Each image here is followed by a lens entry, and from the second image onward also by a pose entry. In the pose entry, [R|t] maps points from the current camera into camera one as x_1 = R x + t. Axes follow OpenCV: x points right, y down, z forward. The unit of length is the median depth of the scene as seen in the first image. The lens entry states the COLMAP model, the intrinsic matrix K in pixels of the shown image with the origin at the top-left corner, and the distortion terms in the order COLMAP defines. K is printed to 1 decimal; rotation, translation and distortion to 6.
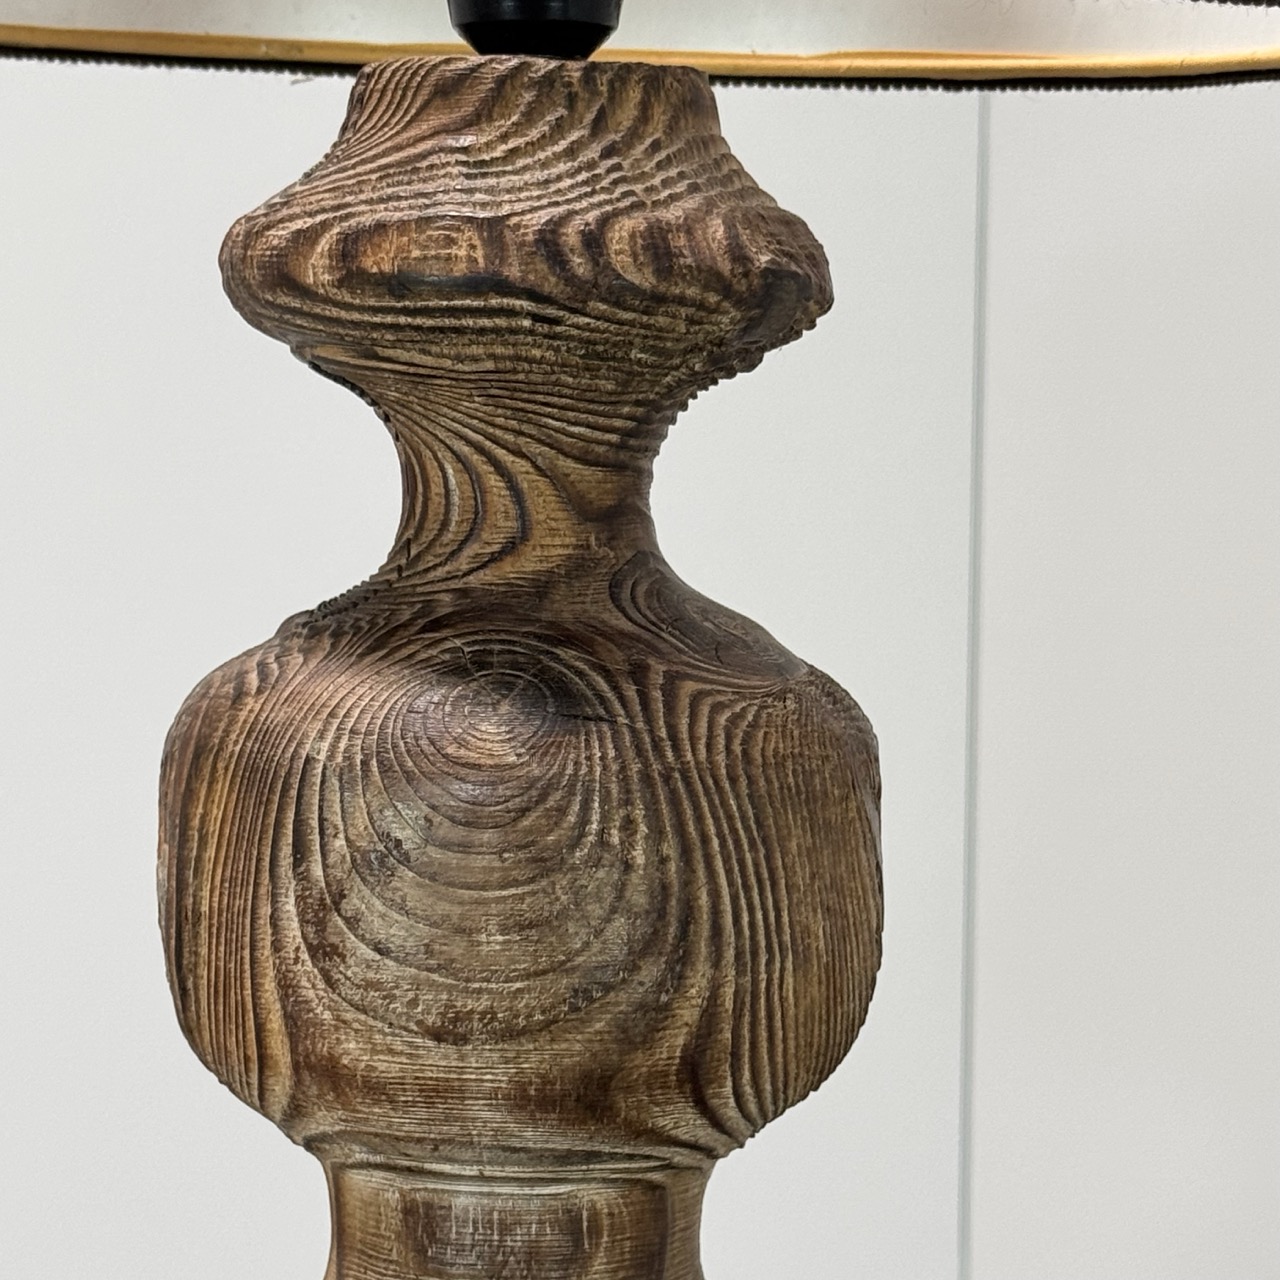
lens RADIAL K [[3916.7, 0, 637.7], [0, 3916.7, 637.8], [0, 0, 1]] dist [0.161839, 0.000000]
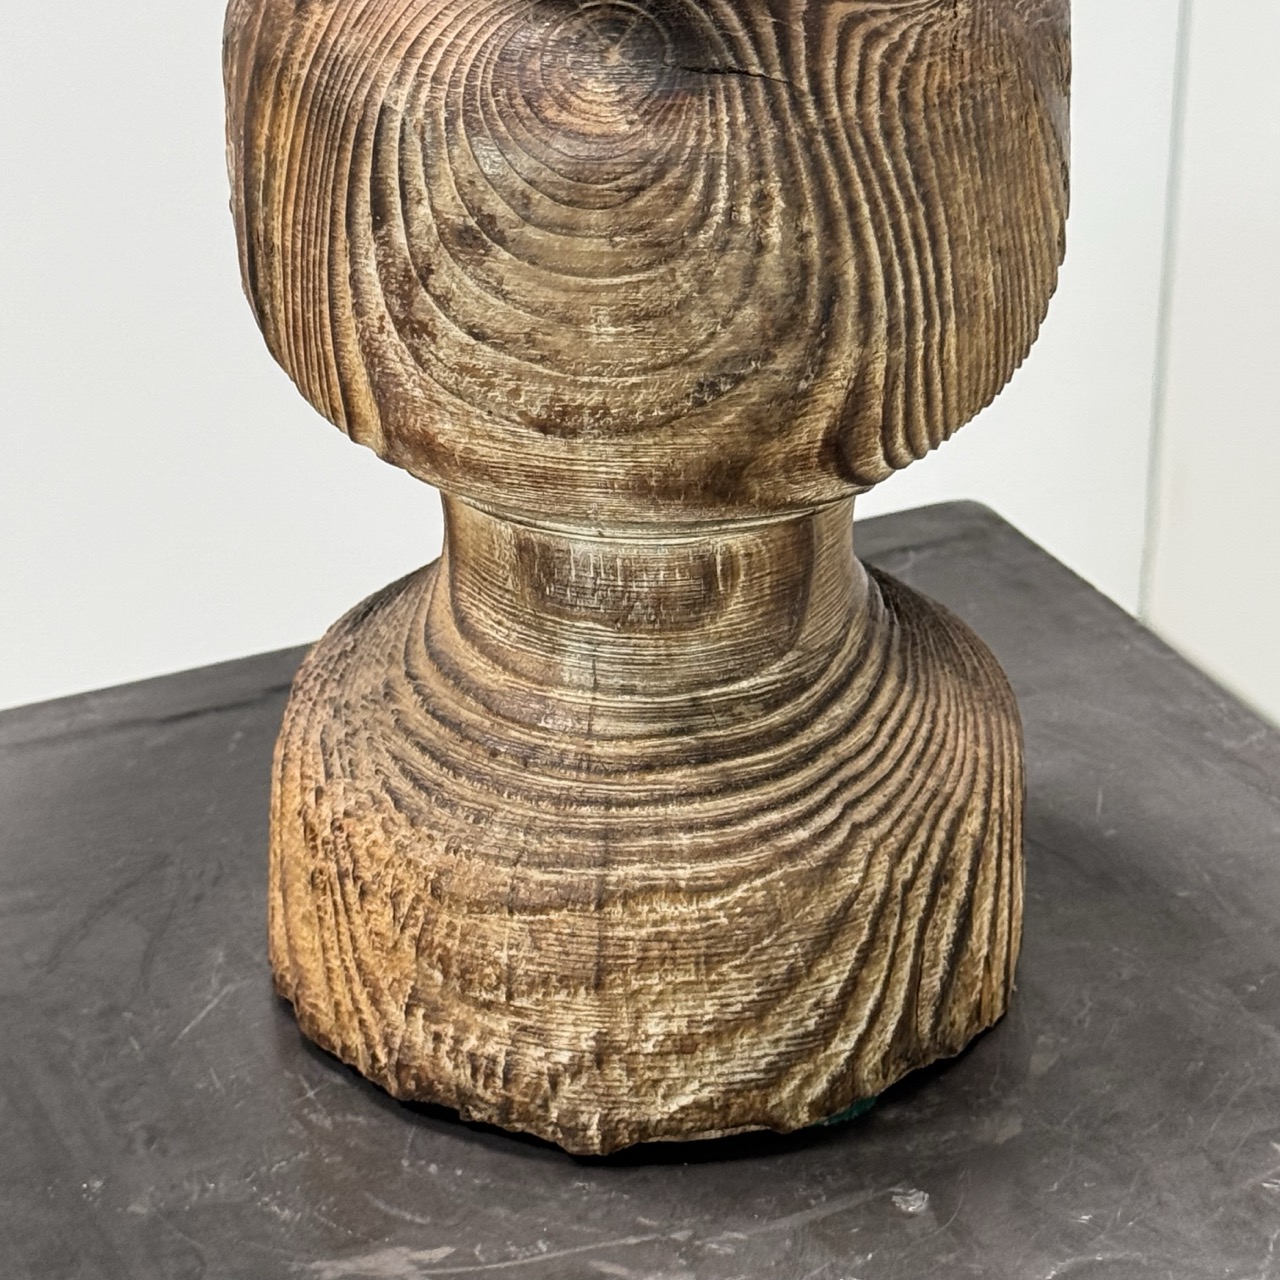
lens RADIAL K [[3916.7, 0, 639.6], [0, 3916.7, 638.0], [0, 0, 1]] dist [0.161839, 0.000000]
pose [[0.998282, 0.012004, -0.057350, 0.020760], [0.012246, 0.914429, 0.404562, -0.206107], [0.057299, -0.404569, 0.912710, 0.183373]]
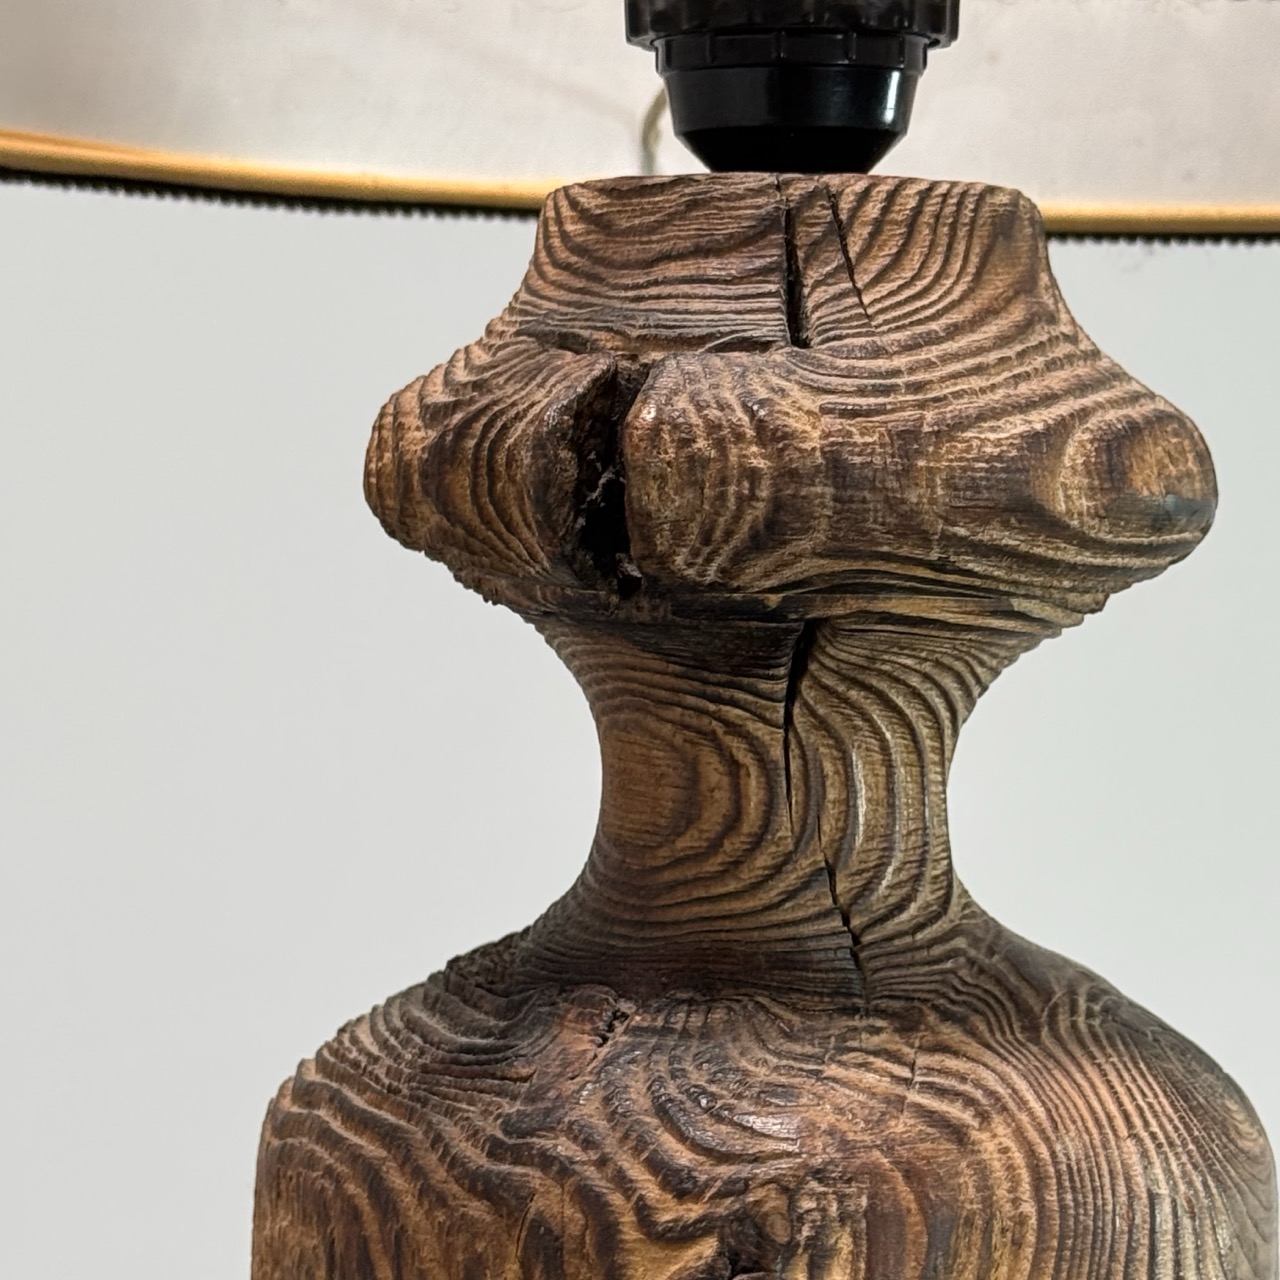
lens RADIAL K [[3916.7, 0, 637.9], [0, 3916.7, 641.8], [0, 0, 1]] dist [0.161839, 0.000000]
pose [[0.218481, -0.058248, 0.974101, -0.774313], [0.054964, 0.997367, 0.047311, -0.104762], [-0.974292, 0.043204, 0.221107, 0.927390]]
